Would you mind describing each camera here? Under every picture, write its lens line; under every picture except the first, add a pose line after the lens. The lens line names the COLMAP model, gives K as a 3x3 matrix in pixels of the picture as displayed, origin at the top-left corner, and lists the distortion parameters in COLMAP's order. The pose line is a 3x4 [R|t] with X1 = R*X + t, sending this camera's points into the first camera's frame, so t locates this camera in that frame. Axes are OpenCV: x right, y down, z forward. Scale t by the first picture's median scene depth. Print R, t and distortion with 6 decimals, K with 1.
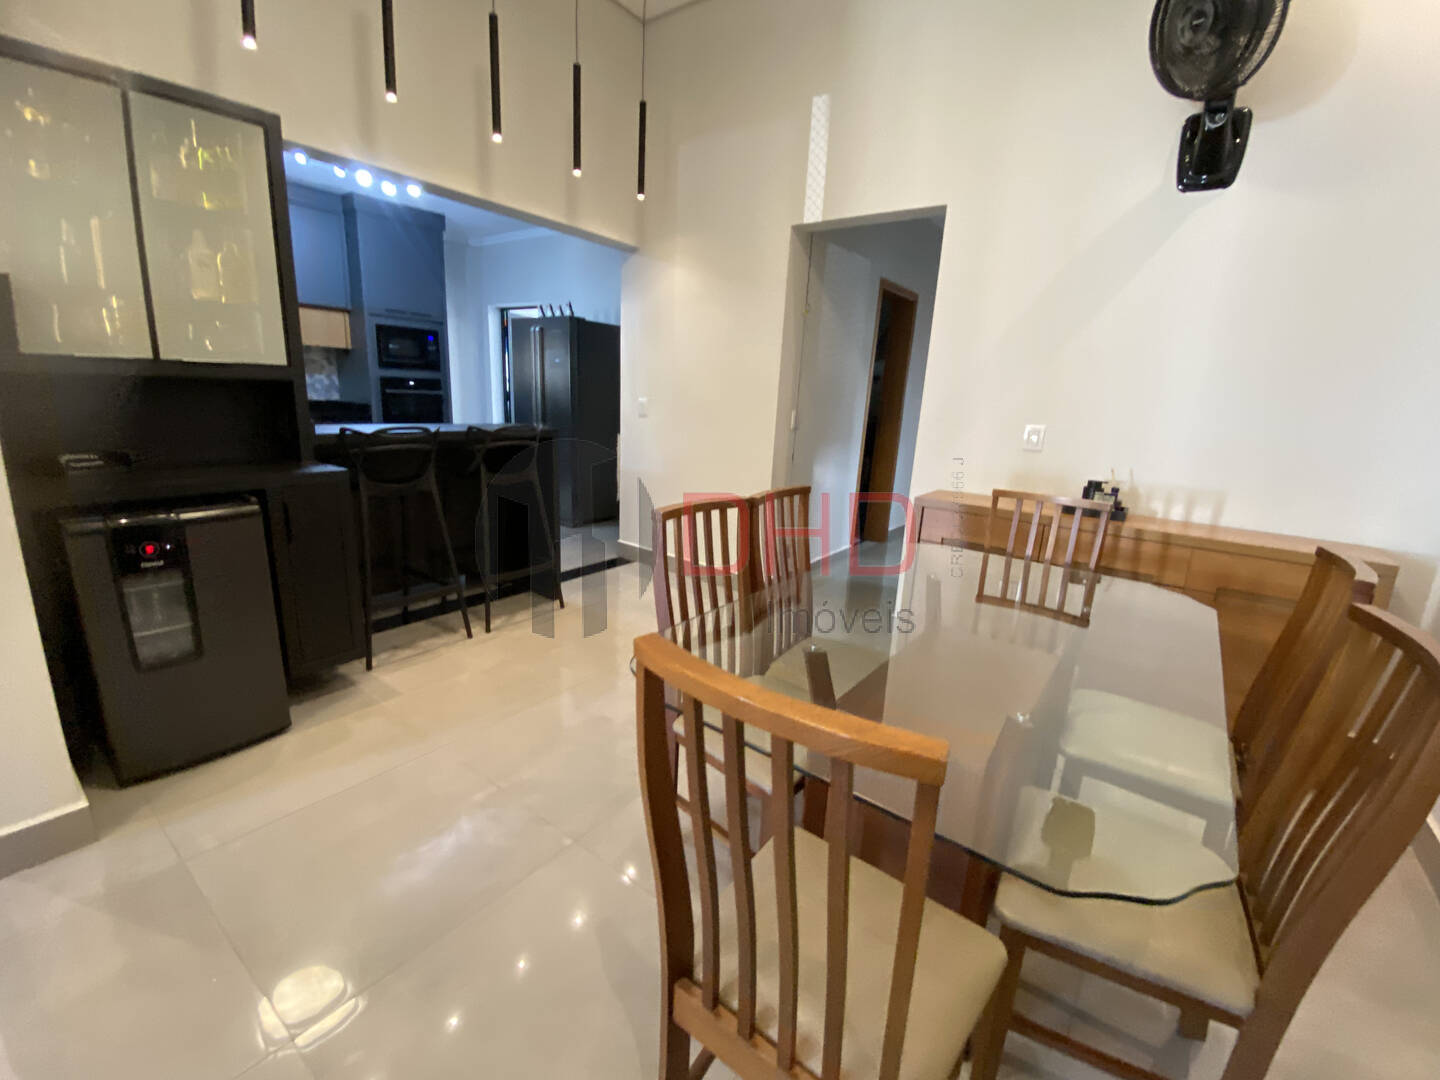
lens RADIAL K [[587.8, 0, 720.0], [0, 587.8, 540.0], [0, 0, 1]] dist [0.017252, -0.016214]
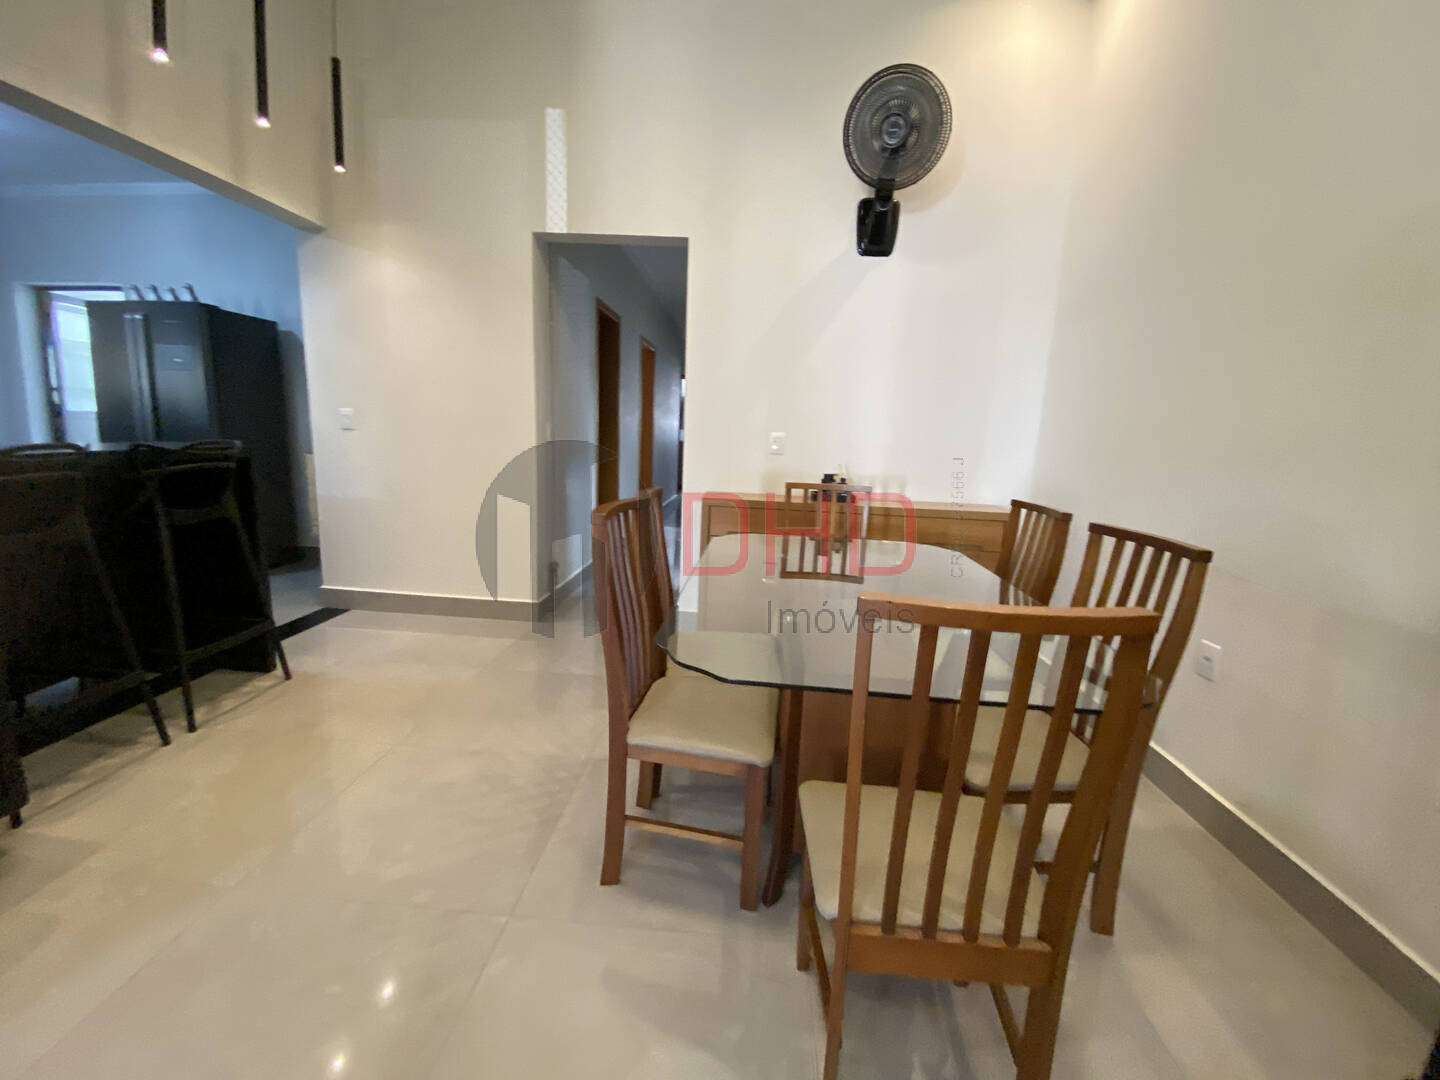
lens RADIAL K [[587.8, 0, 720.0], [0, 587.8, 540.0], [0, 0, 1]] dist [0.017252, -0.016214]
pose [[0.842681, -0.109945, 0.527068, -0.198638], [0.126992, 0.991896, 0.003871, 0.005910], [-0.523222, 0.063671, 0.849814, 0.047262]]
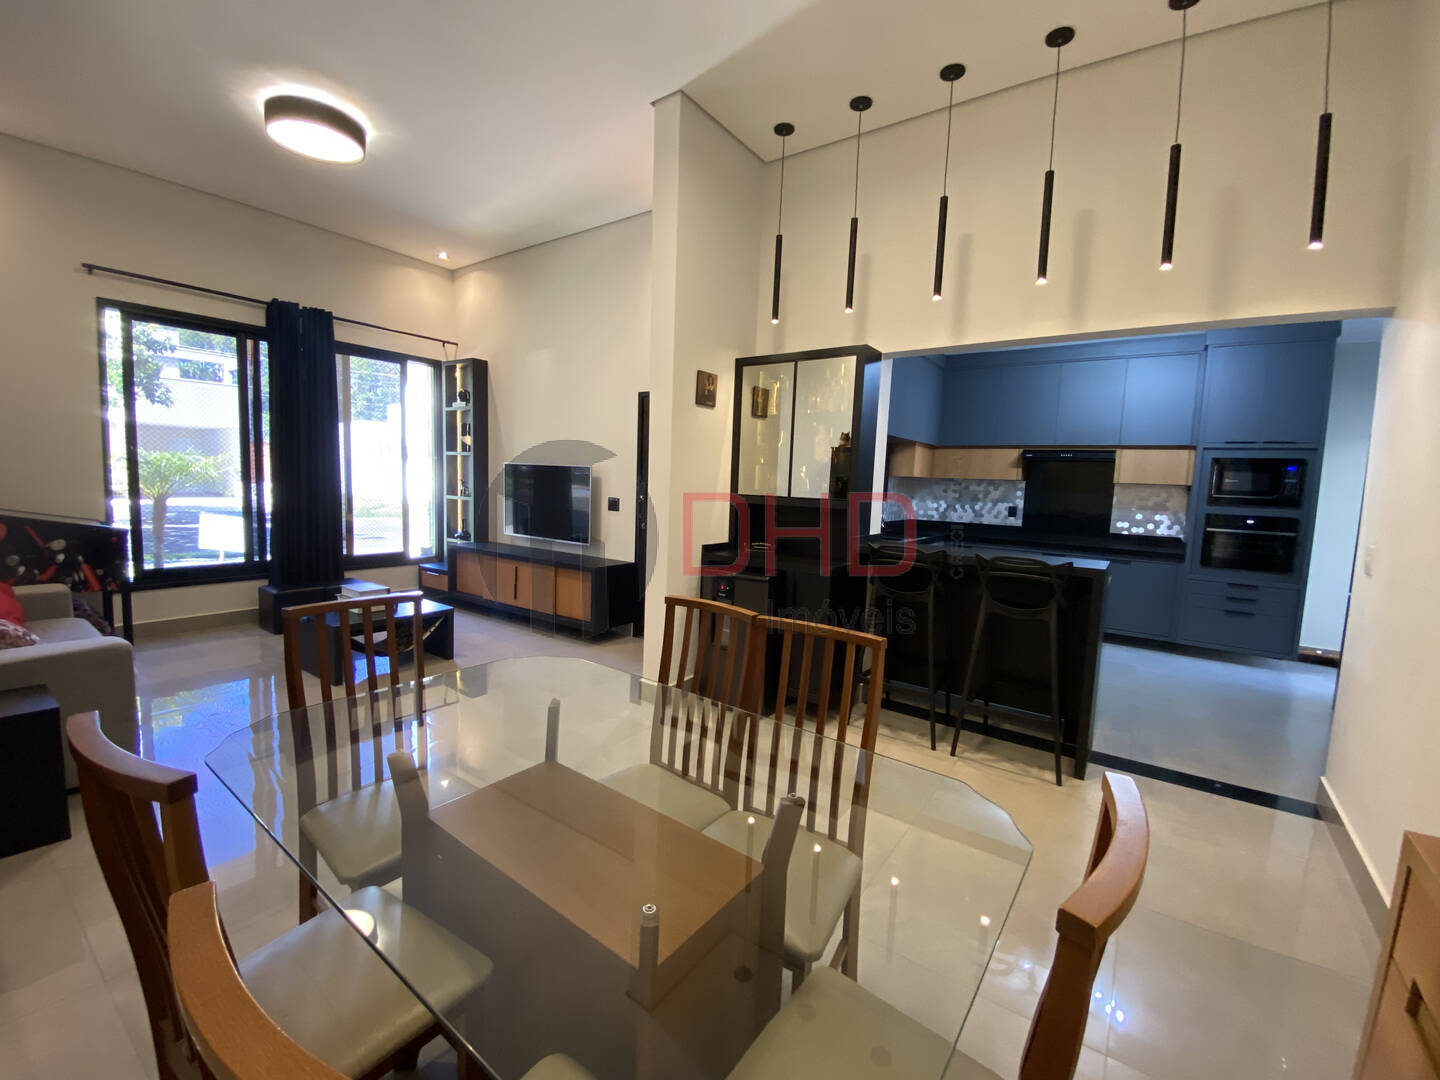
lens RADIAL K [[593.8, 0, 718.2], [0, 593.8, 569.0], [0, 0, 1]] dist [0.000909, -0.015927]
pose [[0.000319, 0.101805, -0.994804, 0.556599], [-0.279700, 0.955108, 0.097653, -0.128510], [0.960087, 0.278215, 0.028779, 0.480183]]
